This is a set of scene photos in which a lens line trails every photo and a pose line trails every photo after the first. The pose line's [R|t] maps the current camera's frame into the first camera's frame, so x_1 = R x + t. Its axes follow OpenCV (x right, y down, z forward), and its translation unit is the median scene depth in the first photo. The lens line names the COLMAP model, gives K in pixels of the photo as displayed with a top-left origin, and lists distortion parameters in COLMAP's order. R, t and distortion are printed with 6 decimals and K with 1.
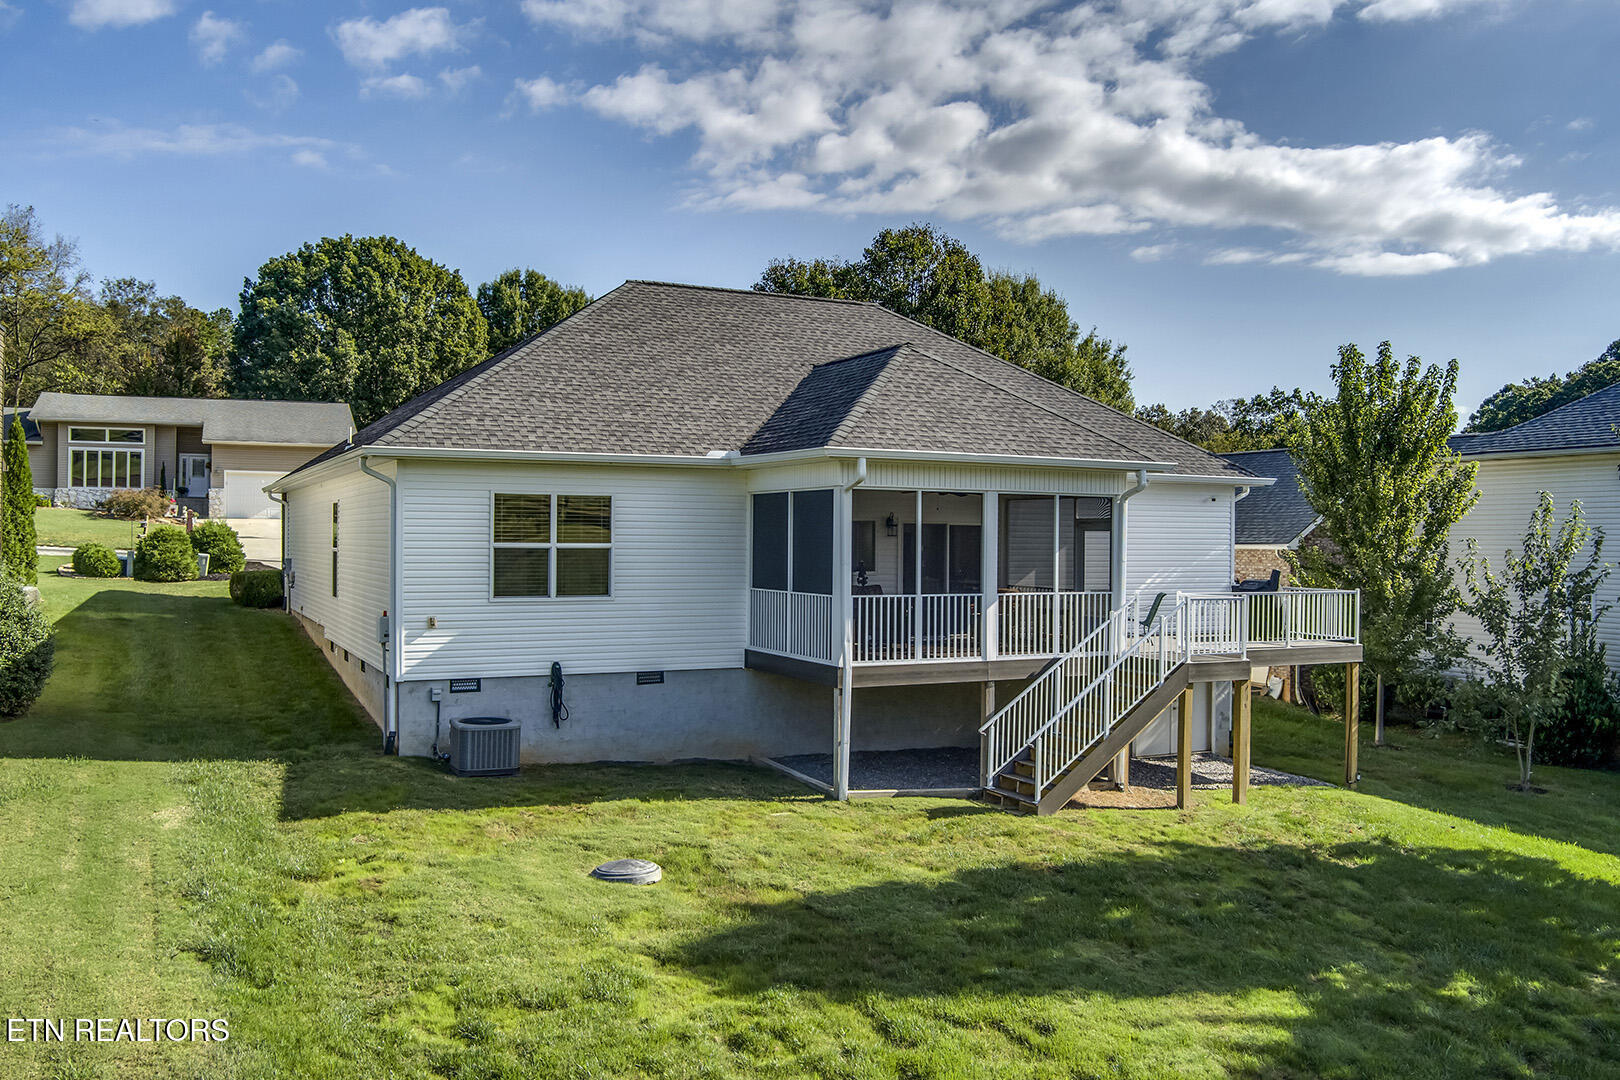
lens RADIAL K [[1344.9, 0, 800.8], [0, 1344.9, 542.1], [0, 0, 1]] dist [-0.060179, -0.003068]
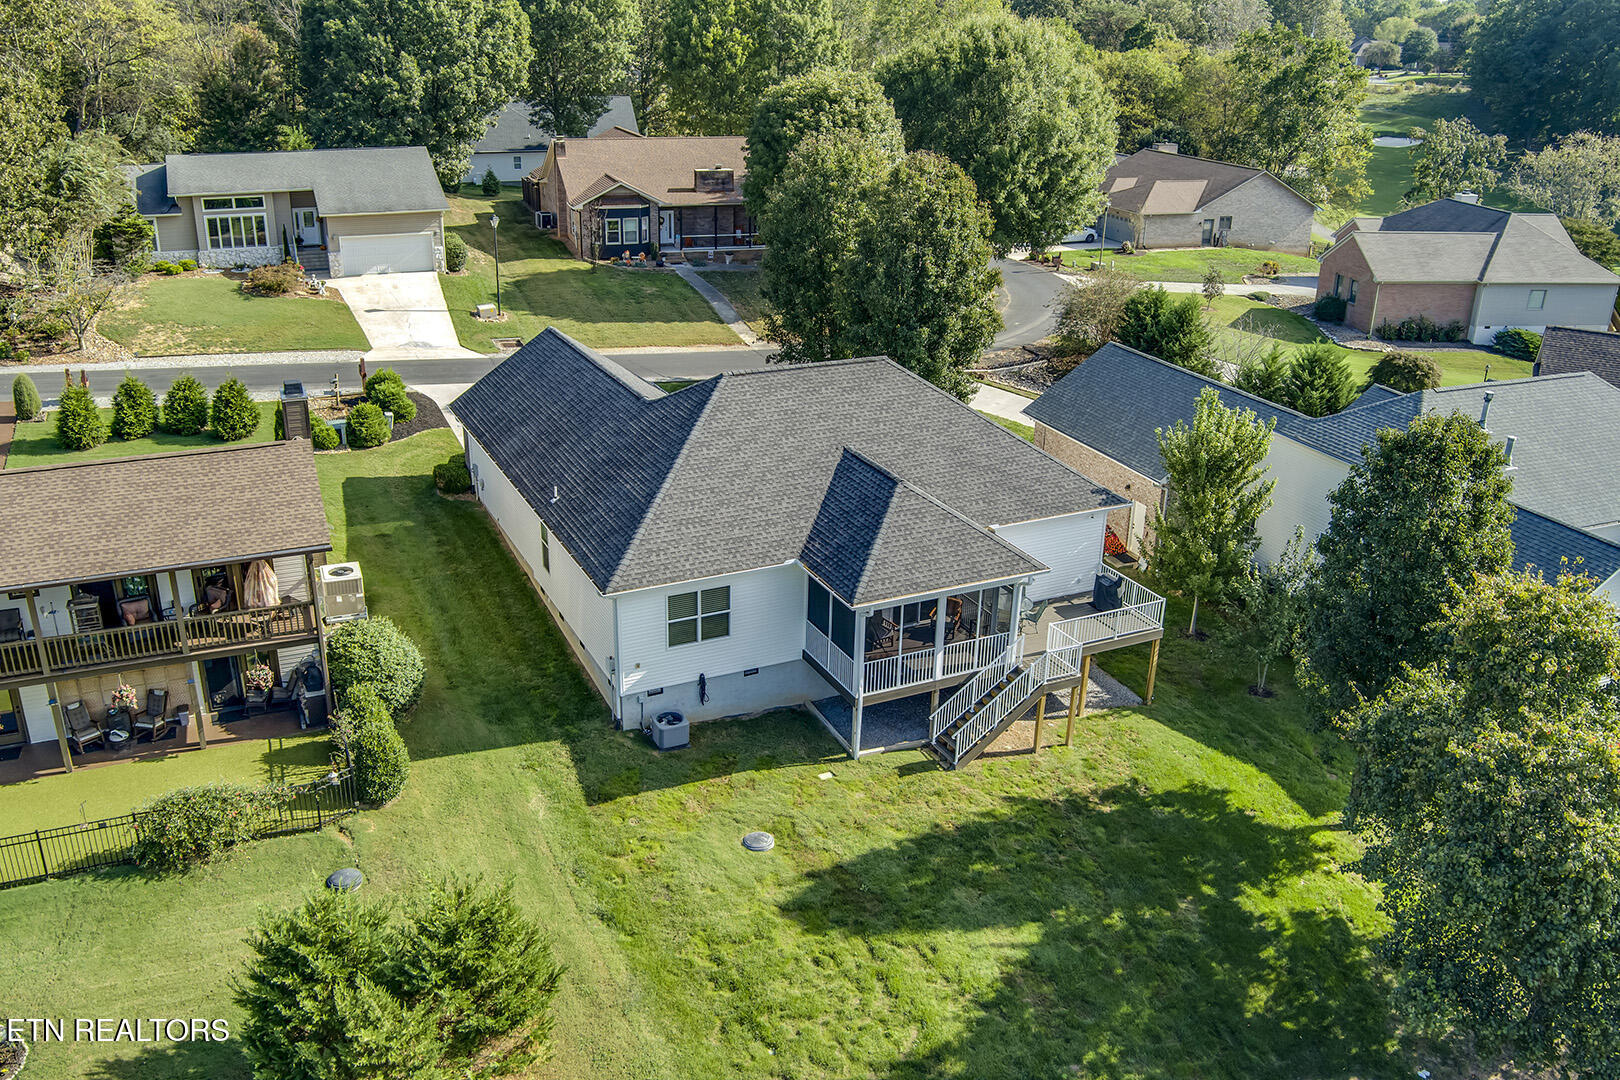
lens RADIAL K [[1344.9, 0, 800.8], [0, 1344.9, 542.1], [0, 0, 1]] dist [-0.060179, -0.003068]
pose [[0.999896, 0.014387, 0.001178, -0.052184], [-0.013800, 0.928751, 0.370446, -0.770828], [0.004236, -0.370424, 0.928853, -0.649699]]
